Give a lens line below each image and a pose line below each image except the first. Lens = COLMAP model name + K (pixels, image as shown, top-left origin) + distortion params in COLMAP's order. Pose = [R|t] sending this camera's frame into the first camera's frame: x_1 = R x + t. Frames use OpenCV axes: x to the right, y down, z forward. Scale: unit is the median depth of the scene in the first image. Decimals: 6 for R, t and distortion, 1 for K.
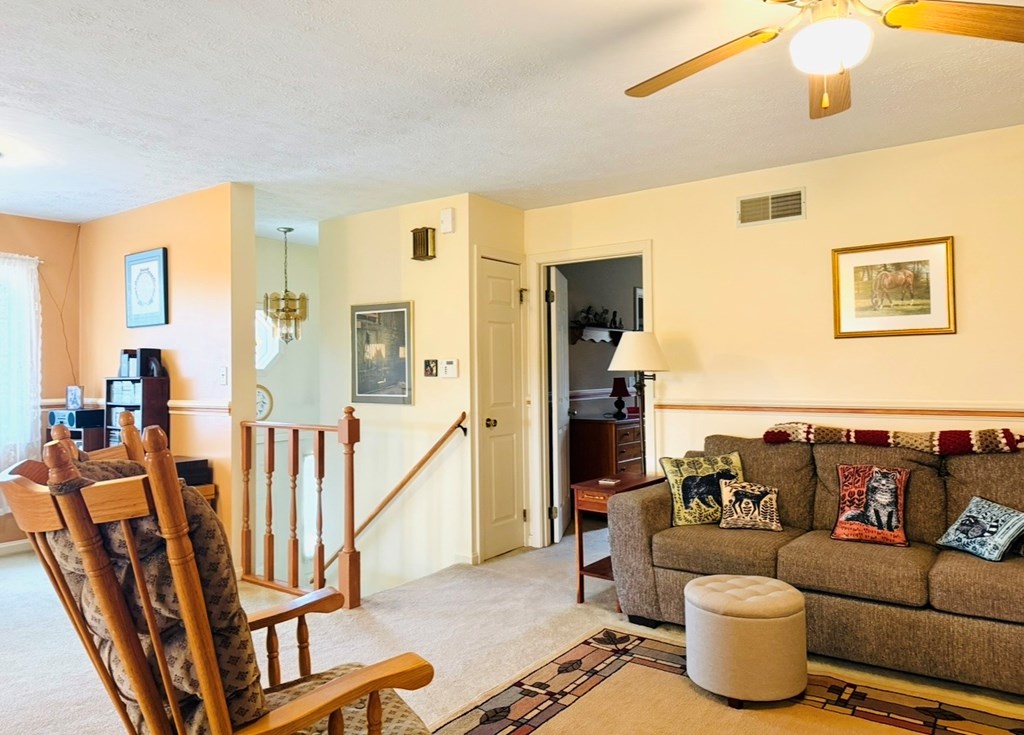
lens RADIAL K [[721.8, 0, 506.1], [0, 721.8, 350.3], [0, 0, 1]] dist [0.062119, -0.060730]
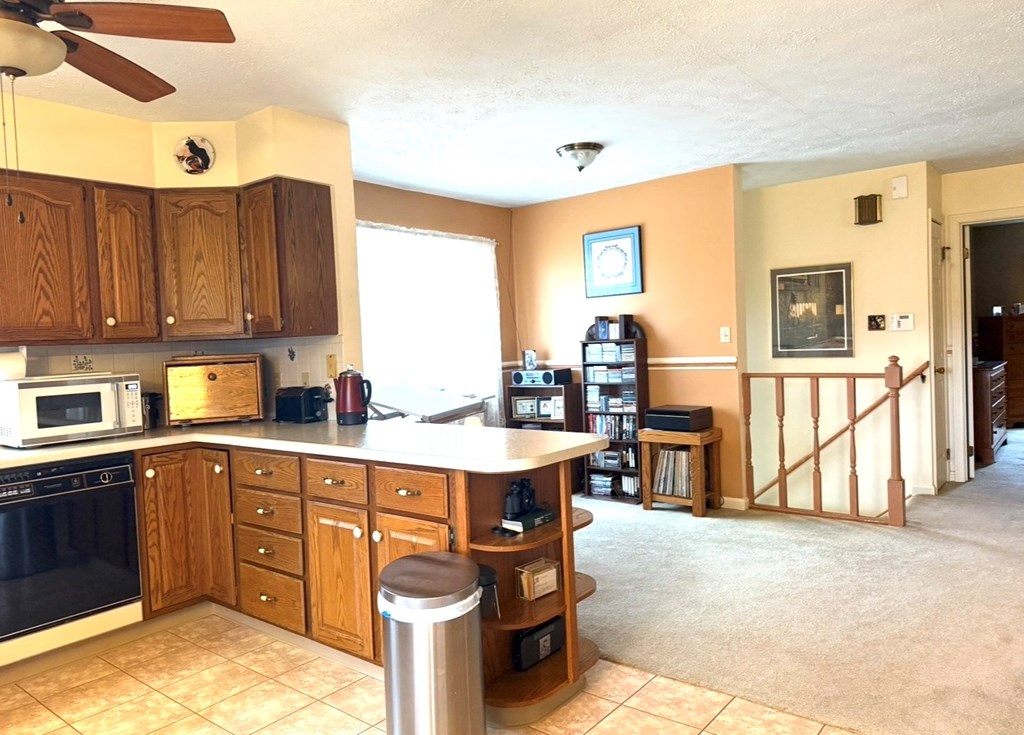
lens RADIAL K [[721.8, 0, 517.7], [0, 721.8, 367.0], [0, 0, 1]] dist [0.062119, -0.060730]
pose [[0.998129, -0.031112, -0.052638, -0.695579], [0.034825, 0.996858, 0.071149, -0.007868], [0.050259, -0.072849, 0.996076, -0.180915]]
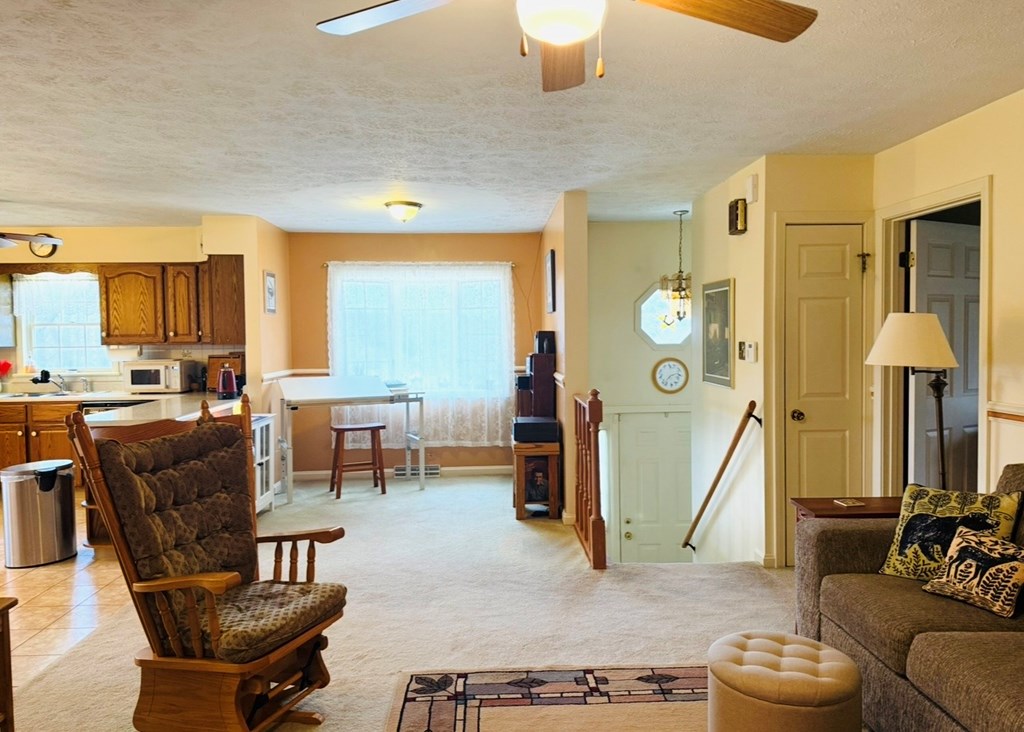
lens RADIAL K [[721.8, 0, 507.8], [0, 721.8, 360.3], [0, 0, 1]] dist [0.062119, -0.060730]
pose [[0.619869, 0.029634, -0.784146, 0.515528], [0.029734, 0.997682, 0.061208, -0.034279], [0.784142, -0.061257, 0.617551, 0.206488]]
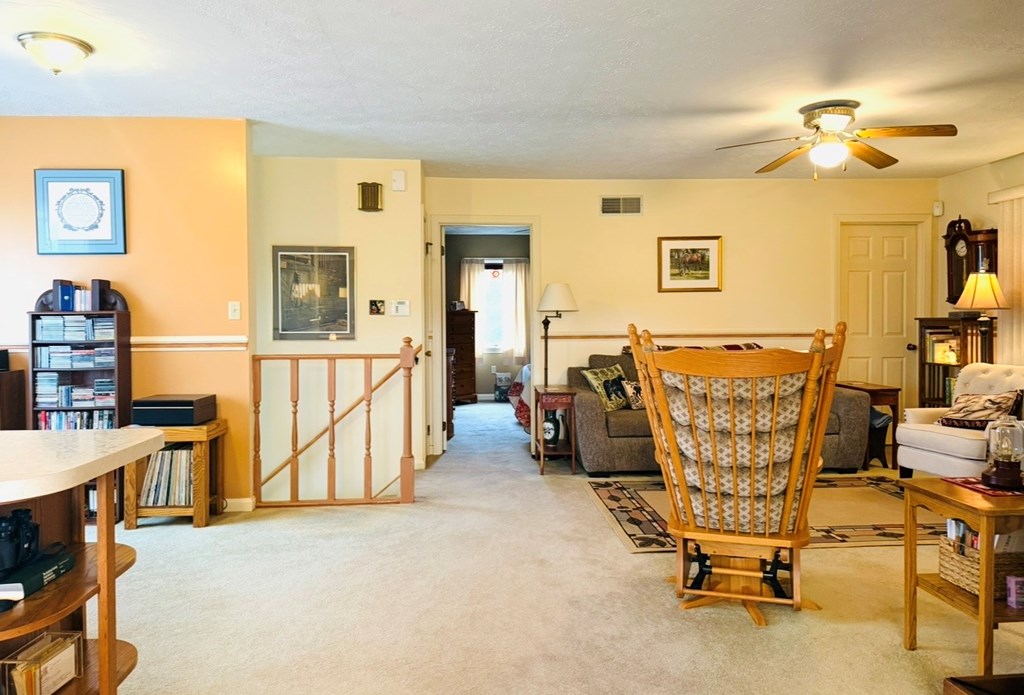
lens RADIAL K [[712.8, 0, 505.5], [0, 712.8, 333.8], [0, 0, 1]] dist [0.062567, -0.053927]
pose [[0.768708, -0.007222, 0.639560, -0.780639], [-0.022413, 0.999018, 0.038220, 0.021745], [-0.639208, -0.043715, 0.767791, -0.006098]]
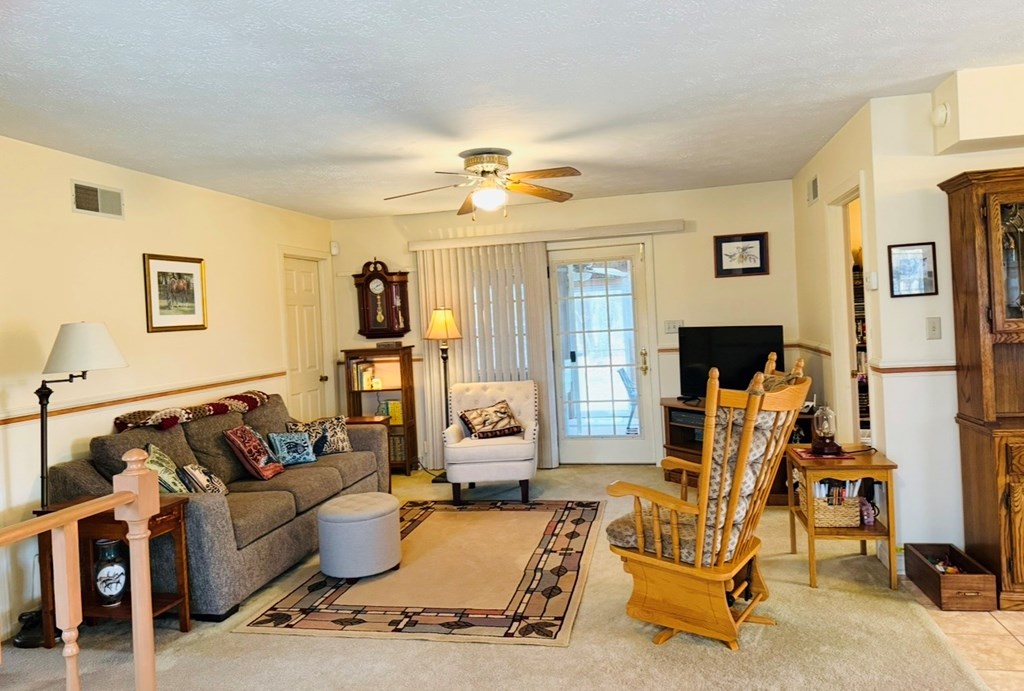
lens RADIAL K [[712.8, 0, 520.0], [0, 712.8, 317.7], [0, 0, 1]] dist [0.062567, -0.053927]
pose [[-0.416056, 0.030478, 0.908828, -0.759698], [0.027389, 0.999405, -0.020977, 0.000085], [-0.908926, 0.016165, -0.416643, 0.890052]]
